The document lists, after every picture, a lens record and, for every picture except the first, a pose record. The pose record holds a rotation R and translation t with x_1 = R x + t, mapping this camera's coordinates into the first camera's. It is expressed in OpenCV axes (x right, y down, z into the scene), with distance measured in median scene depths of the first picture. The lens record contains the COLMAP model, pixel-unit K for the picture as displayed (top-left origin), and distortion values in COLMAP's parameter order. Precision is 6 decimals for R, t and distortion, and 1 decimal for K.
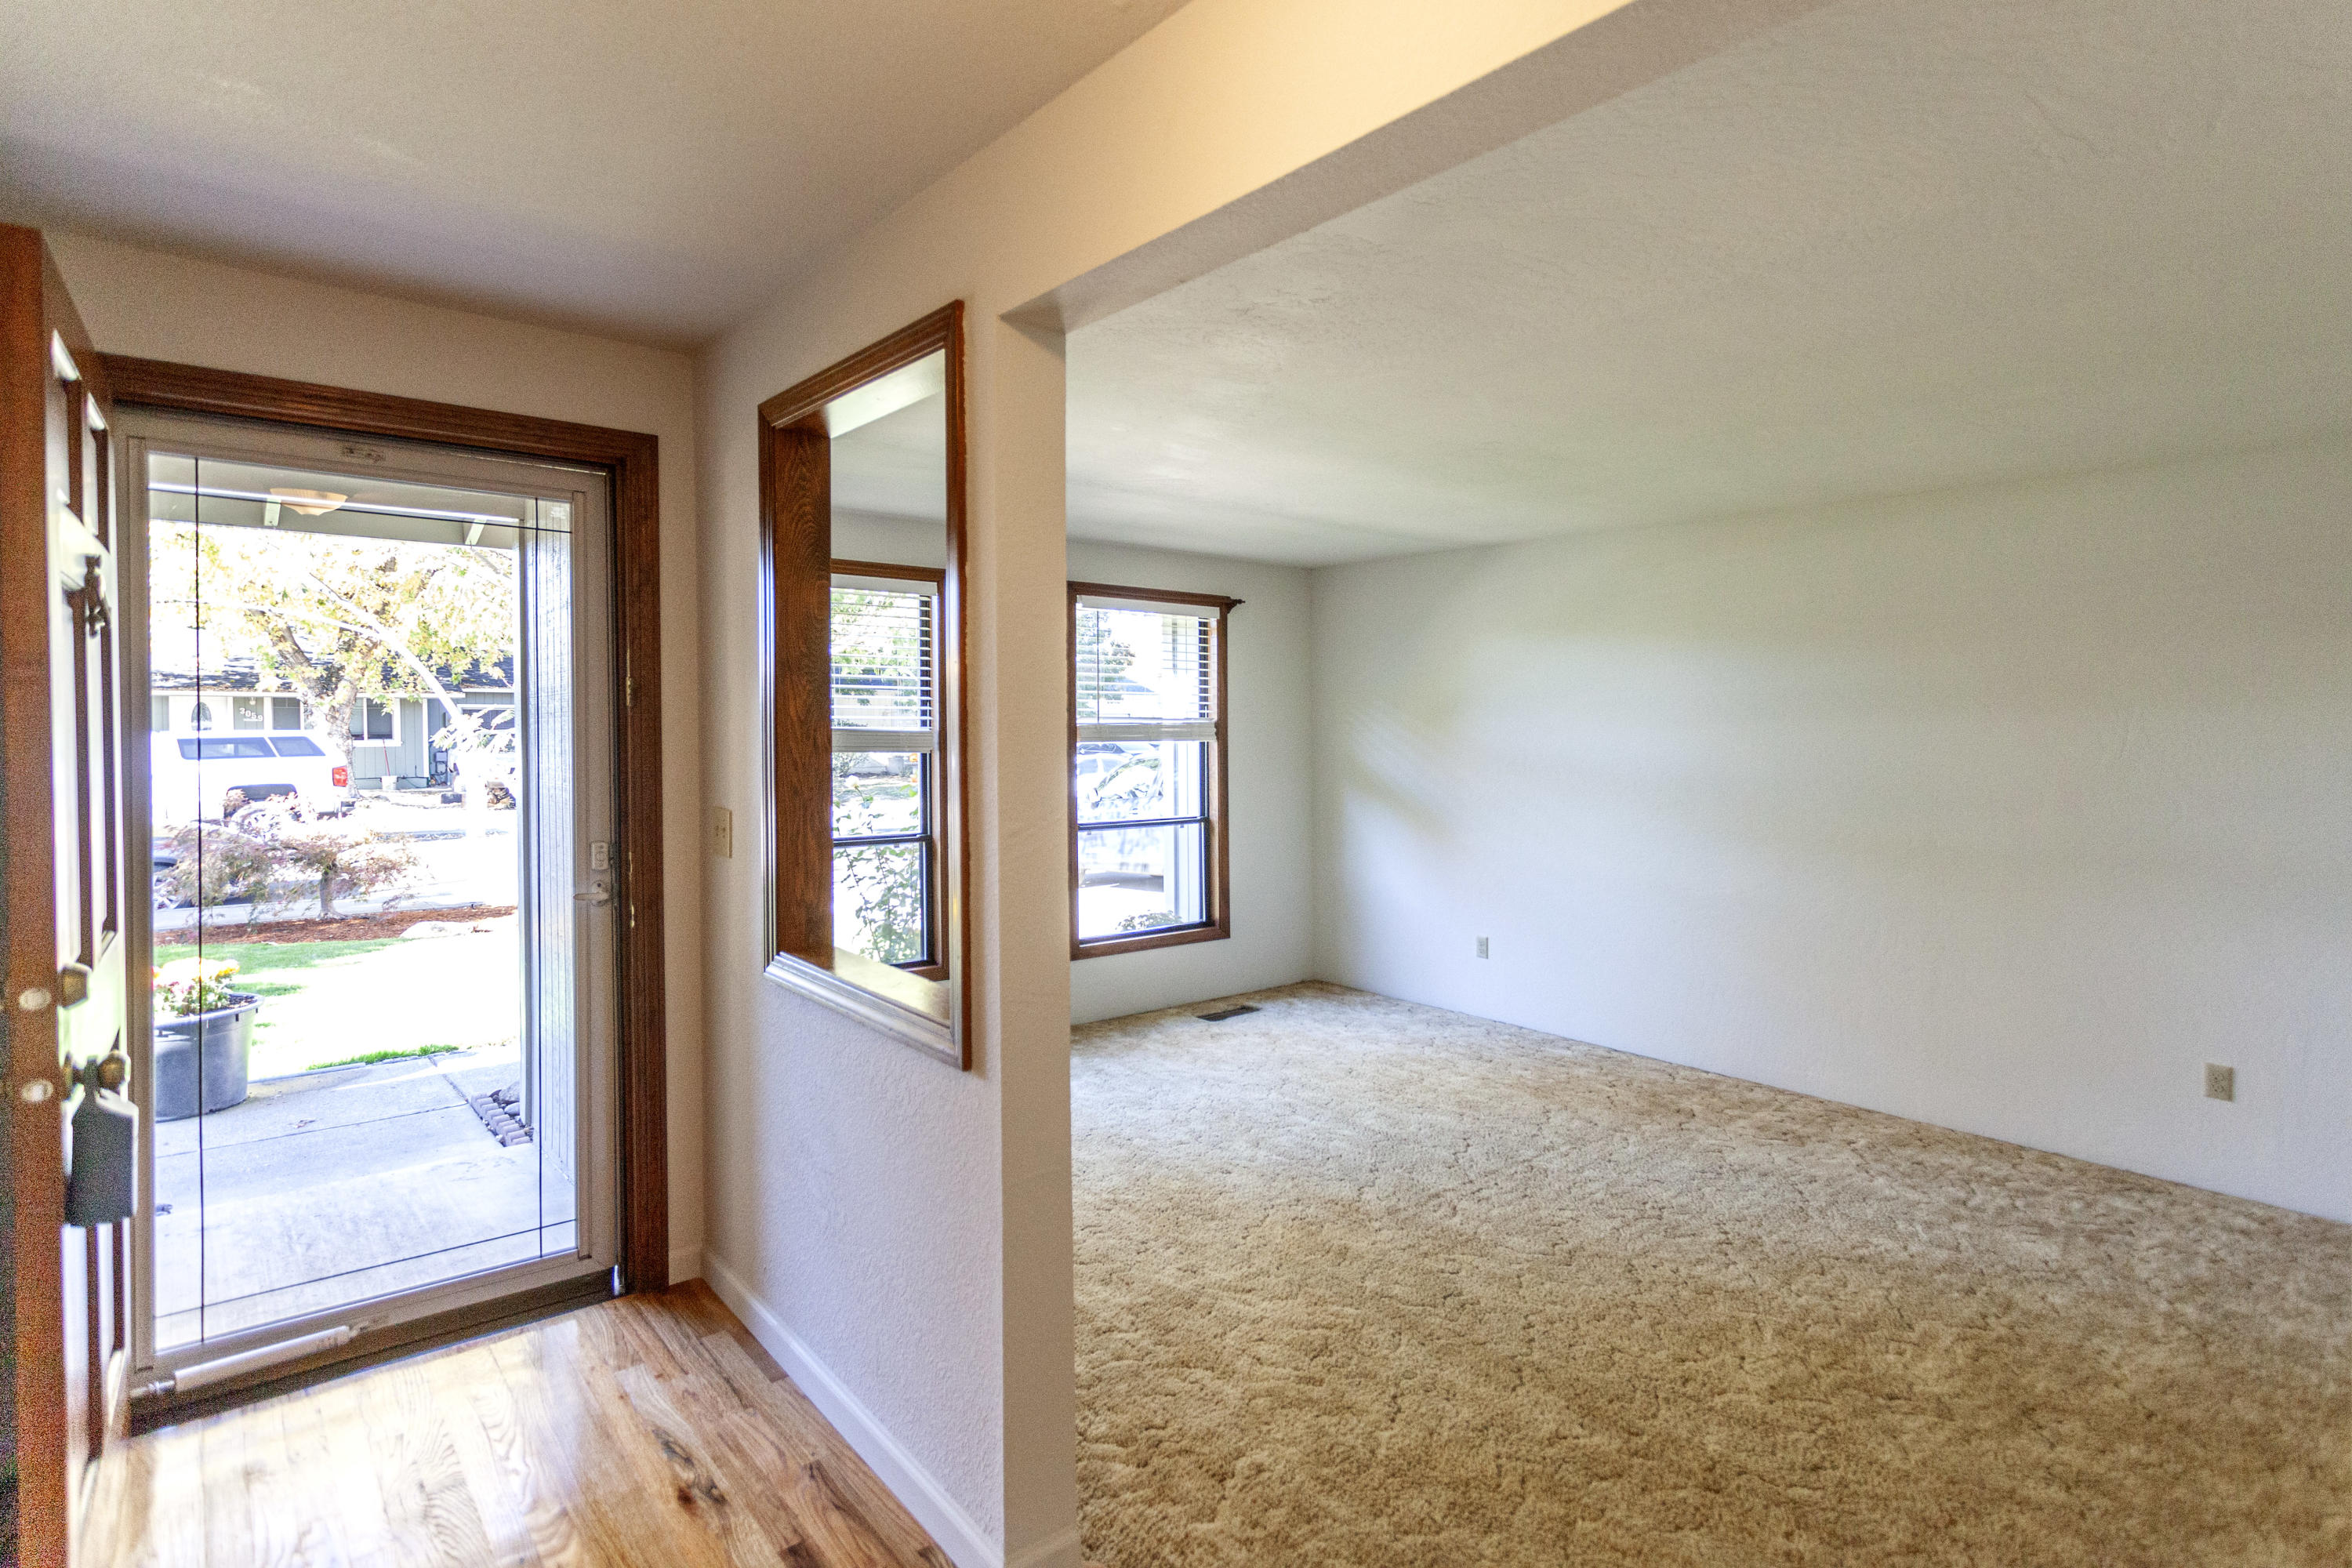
lens RADIAL K [[1140.1, 0, 1134.2], [0, 1140.1, 726.8], [0, 0, 1]] dist [0.002808, 0.000551]
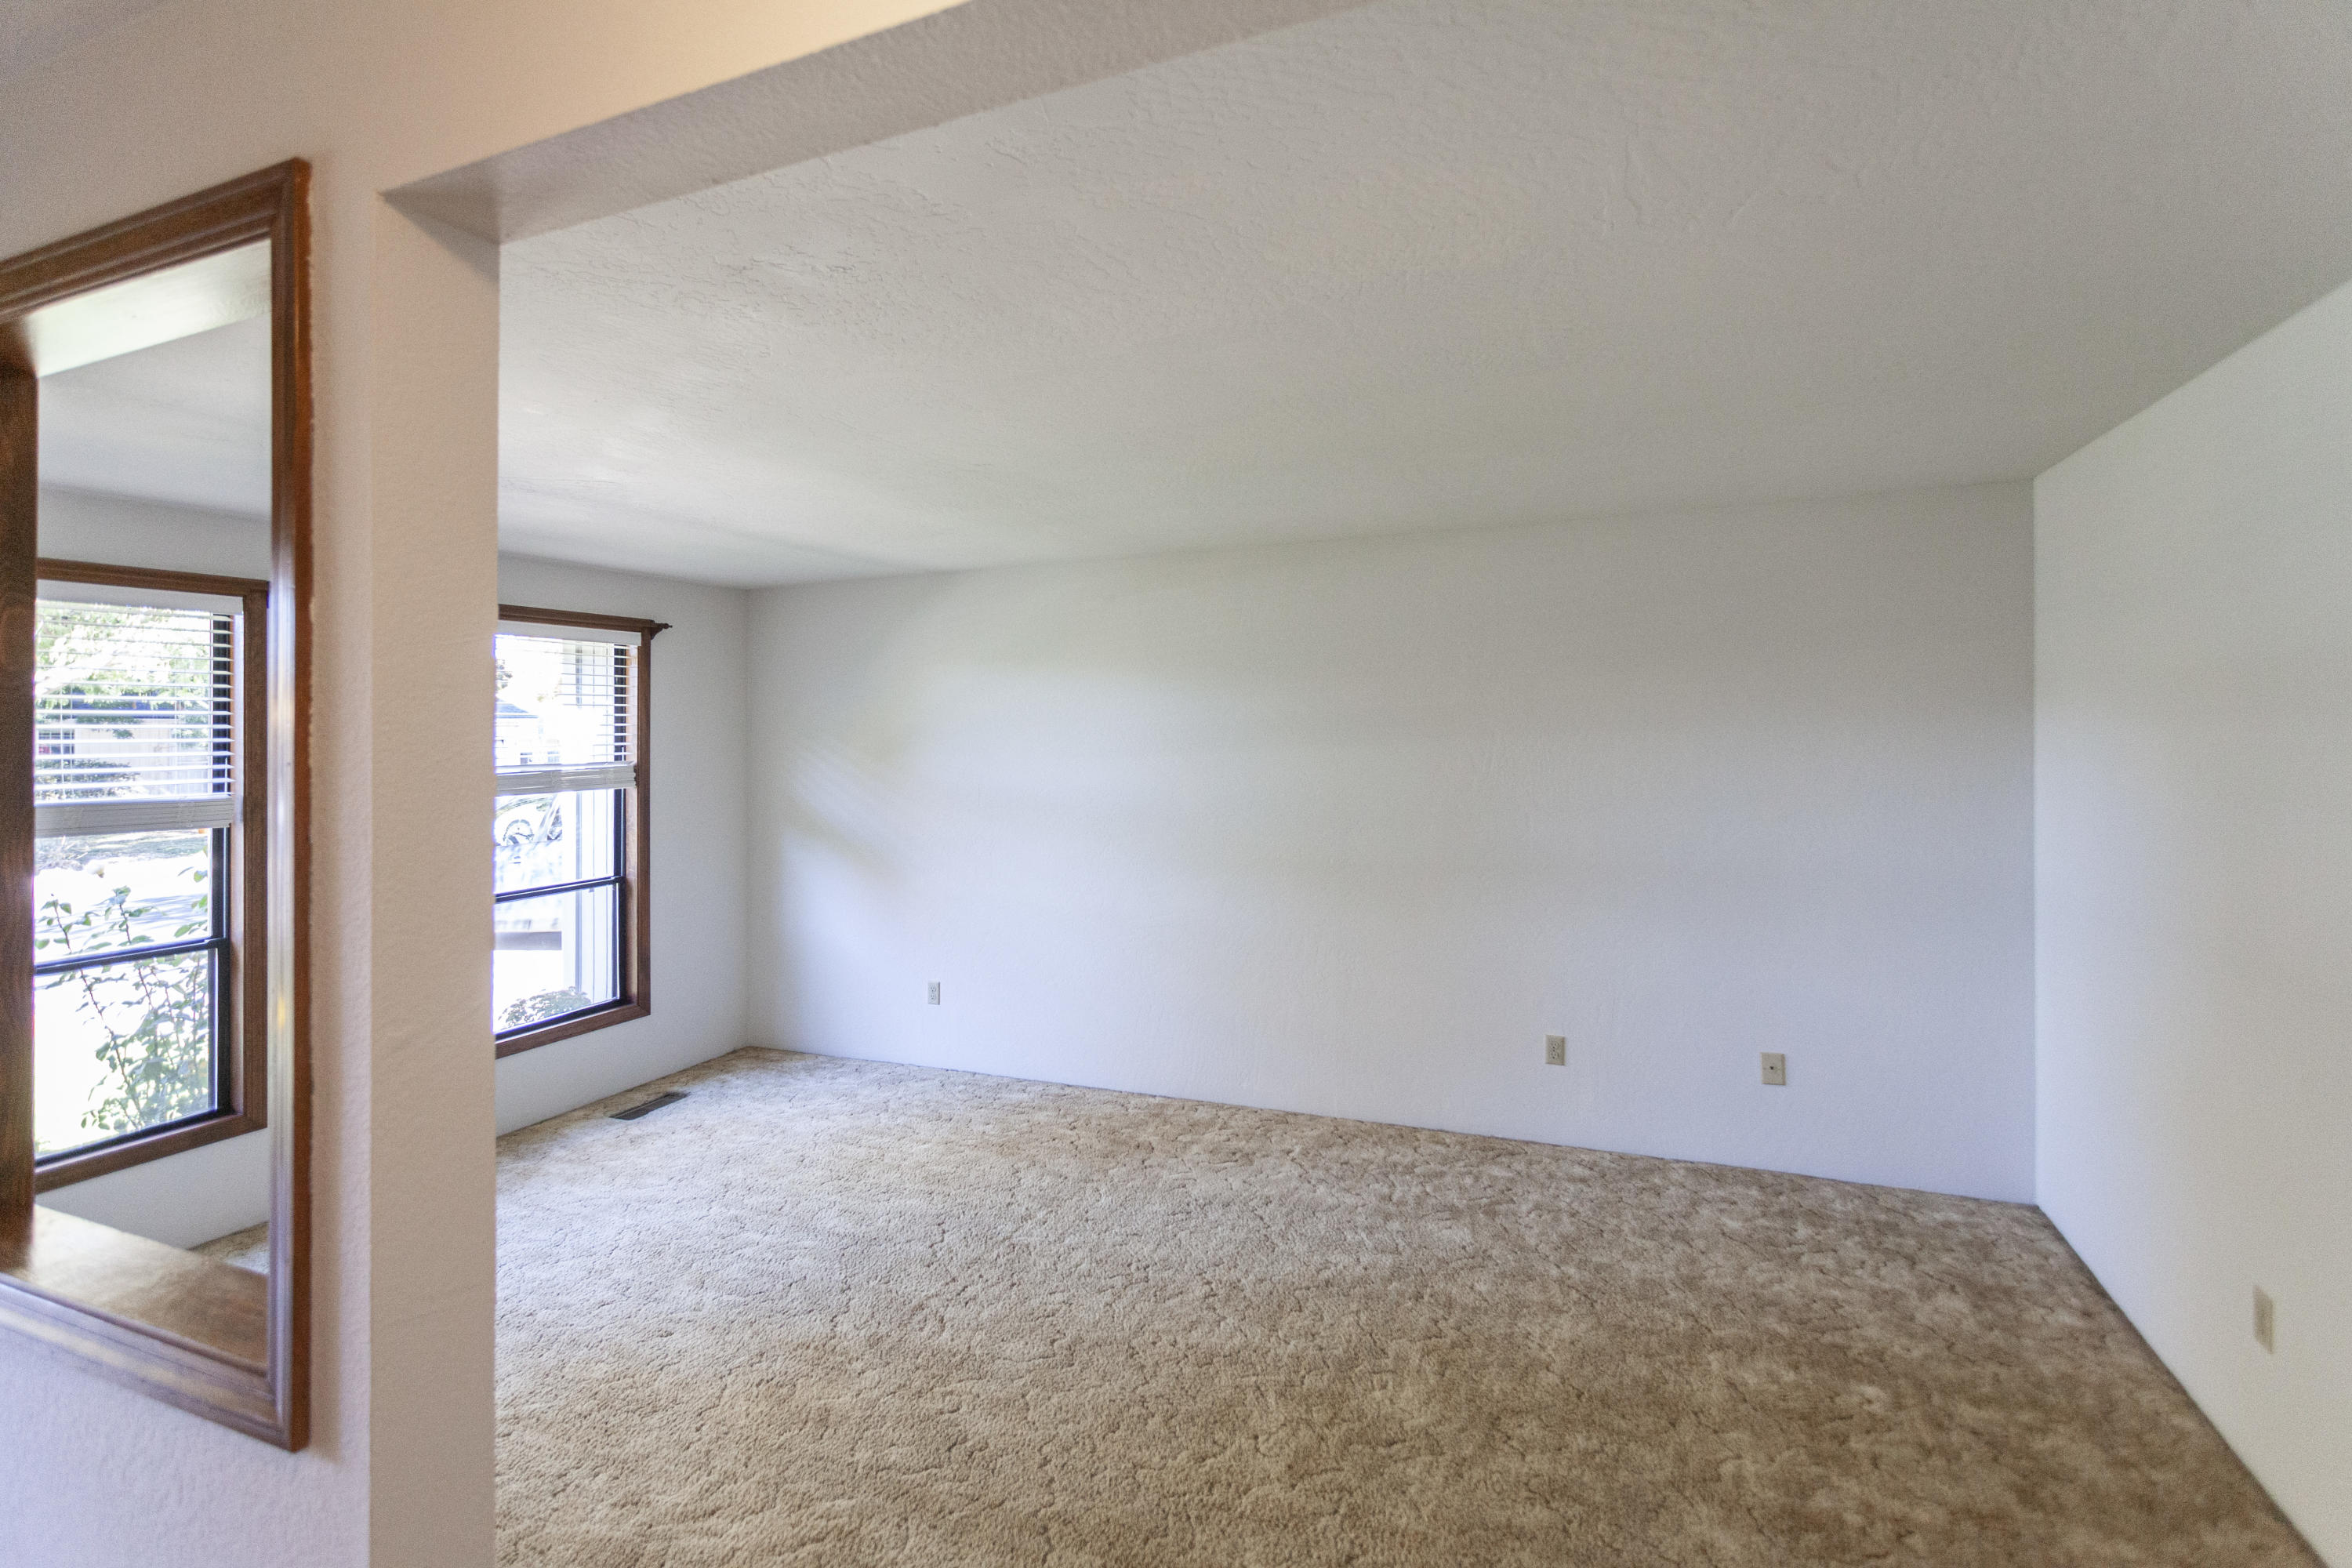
lens RADIAL K [[1149.0, 0, 1044.3], [0, 1149.0, 668.4], [0, 0, 1]] dist [0.006399, 0.001911]
pose [[0.904929, -0.002320, 0.425556, -0.024383], [0.029415, 0.997934, -0.057110, -0.026437], [-0.424545, 0.064198, 0.903128, 0.127189]]
